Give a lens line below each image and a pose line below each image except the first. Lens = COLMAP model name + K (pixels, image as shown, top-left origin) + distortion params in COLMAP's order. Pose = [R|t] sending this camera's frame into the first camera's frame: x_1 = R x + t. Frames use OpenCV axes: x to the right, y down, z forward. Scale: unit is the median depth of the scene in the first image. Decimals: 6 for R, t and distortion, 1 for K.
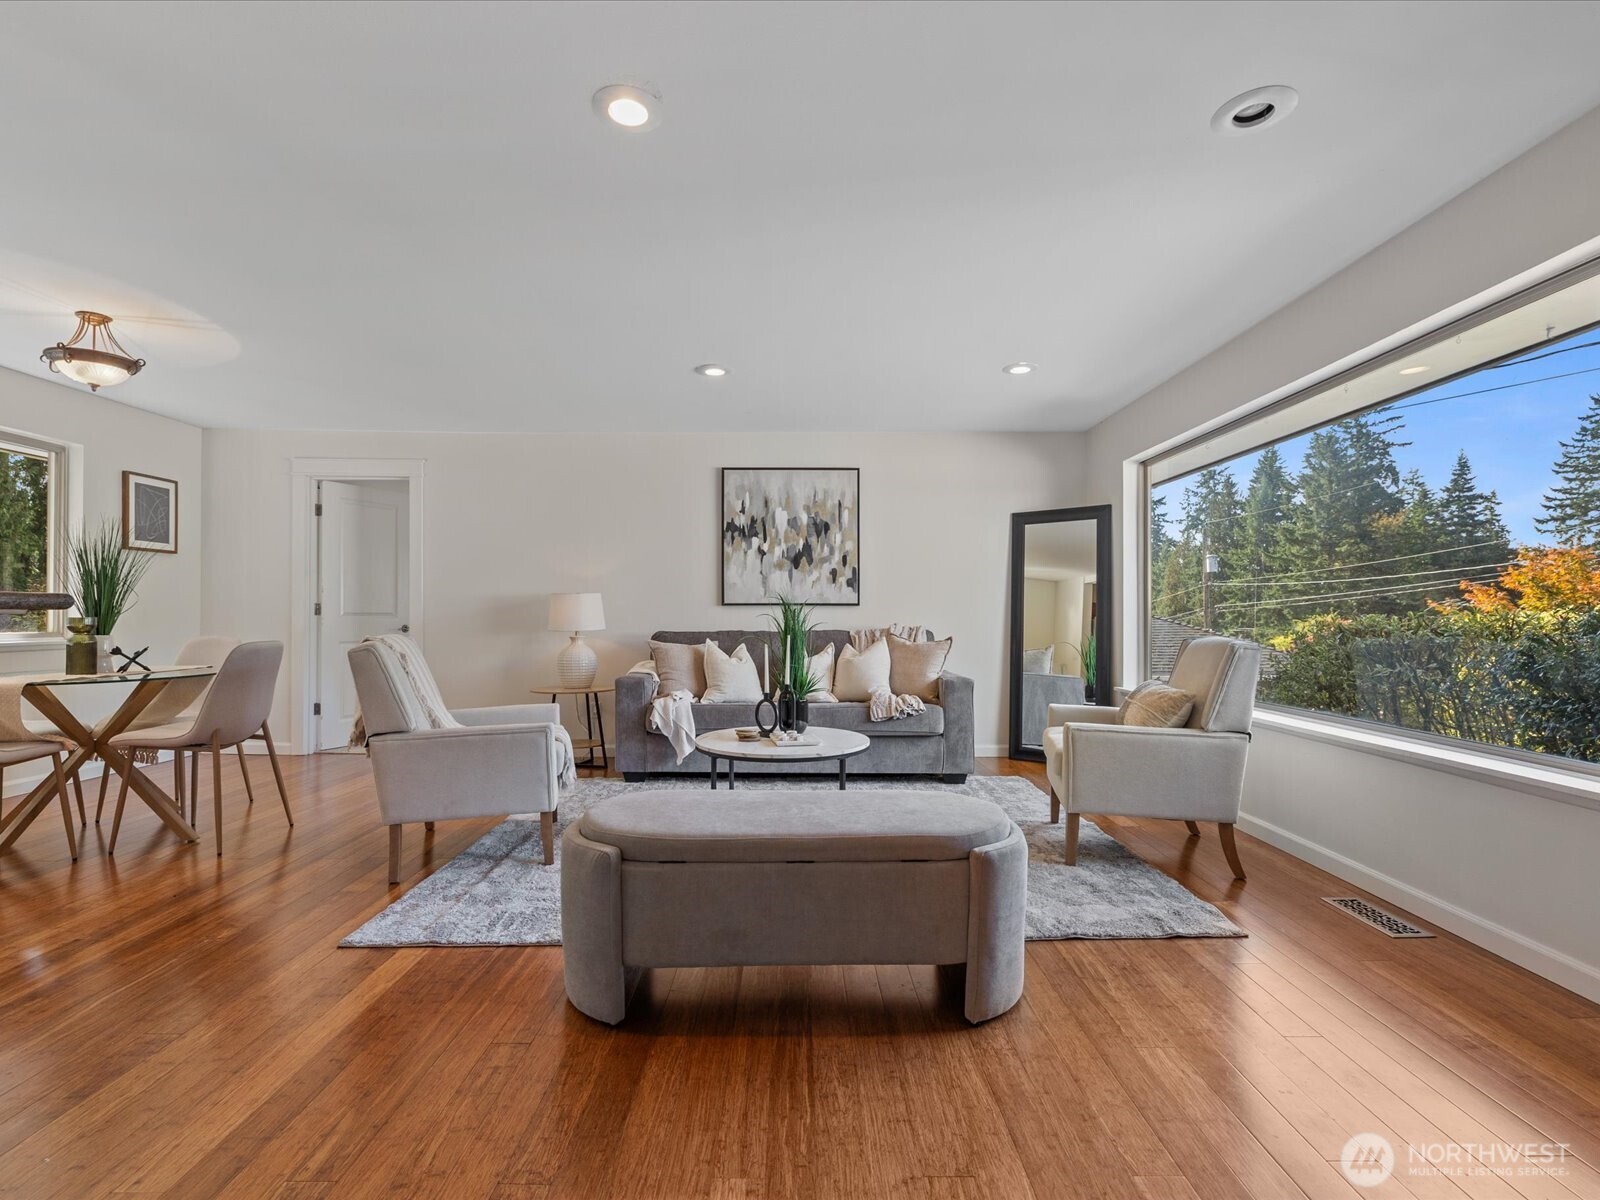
lens RADIAL K [[769.1, 0, 796.5], [0, 769.1, 608.3], [0, 0, 1]] dist [0.002334, 0.004086]
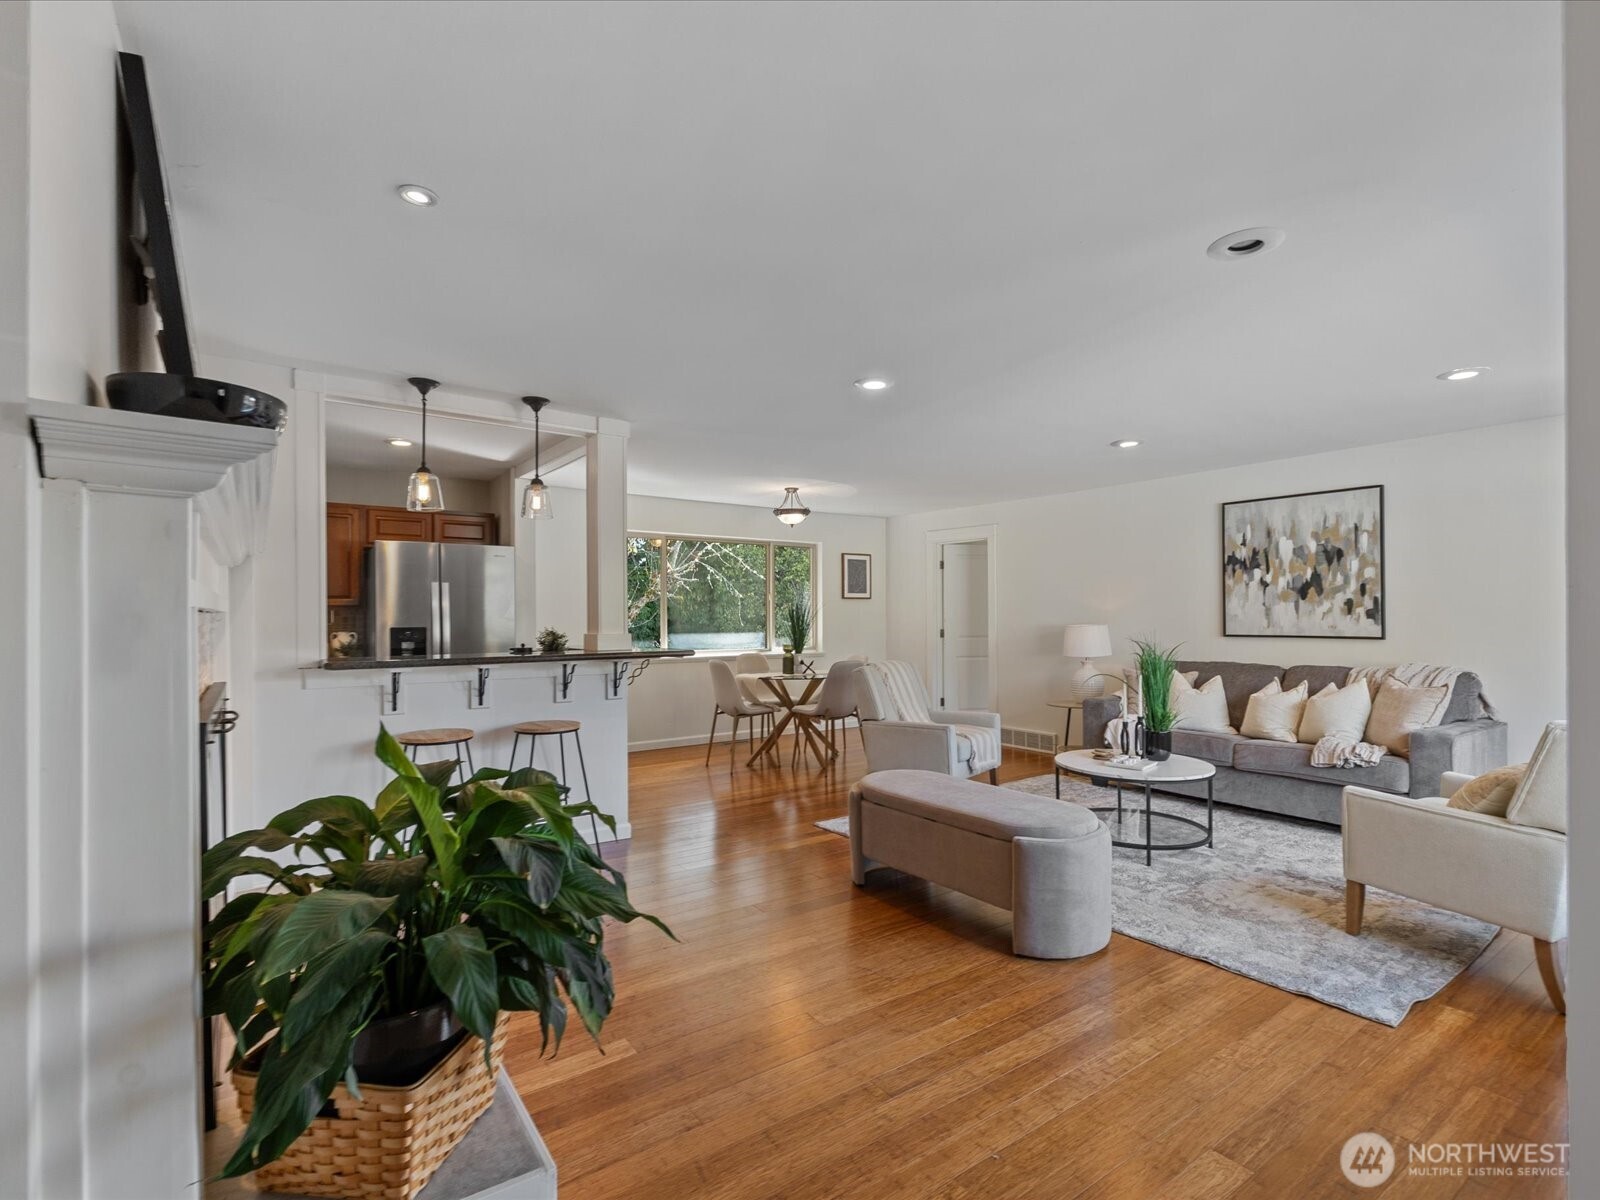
lens RADIAL K [[769.1, 0, 791.5], [0, 769.1, 611.5], [0, 0, 1]] dist [0.002334, 0.004086]
pose [[0.574953, -0.007859, -0.818148, 0.458954], [0.011715, 0.999930, -0.001373, -0.047232], [0.818102, -0.008795, 0.575006, -0.076582]]
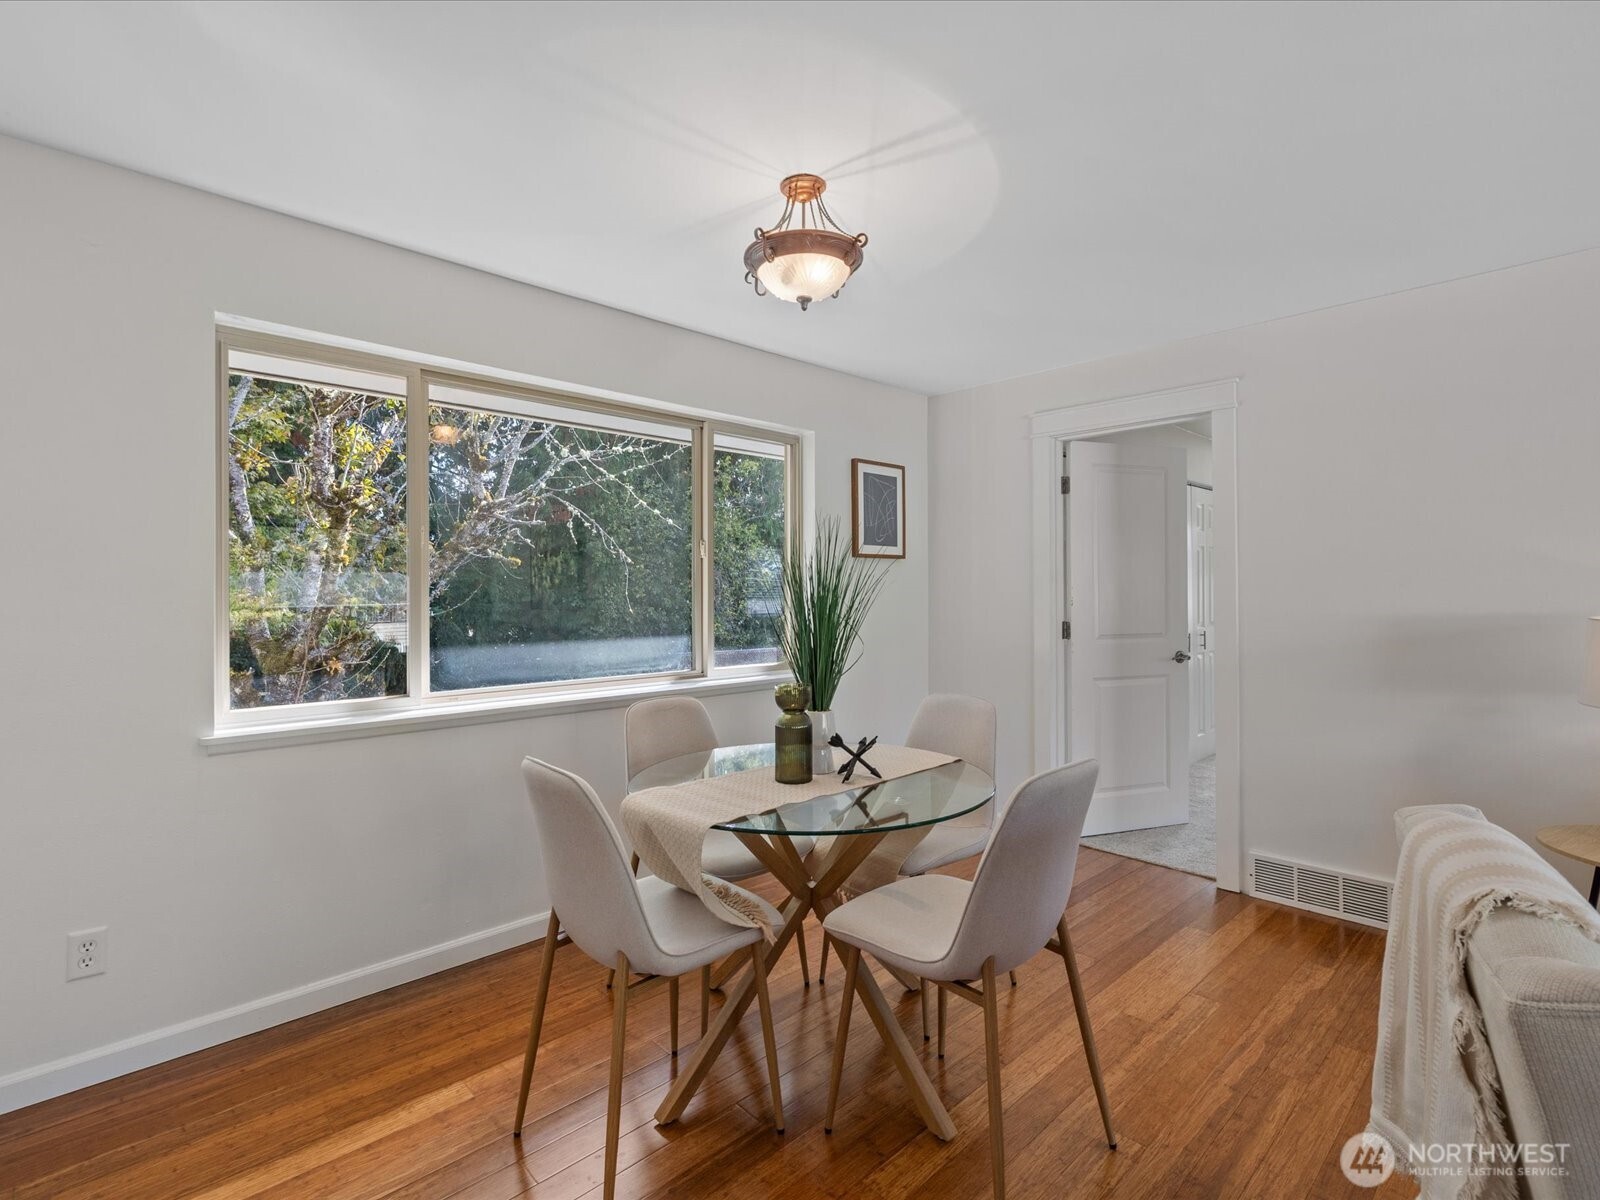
lens RADIAL K [[769.1, 0, 799.0], [0, 769.1, 595.5], [0, 0, 1]] dist [0.002334, 0.004086]
pose [[0.694261, -0.003281, -0.719716, -0.331530], [0.012694, 0.999890, 0.007687, -0.042934], [0.719611, -0.014473, 0.694226, 0.398634]]
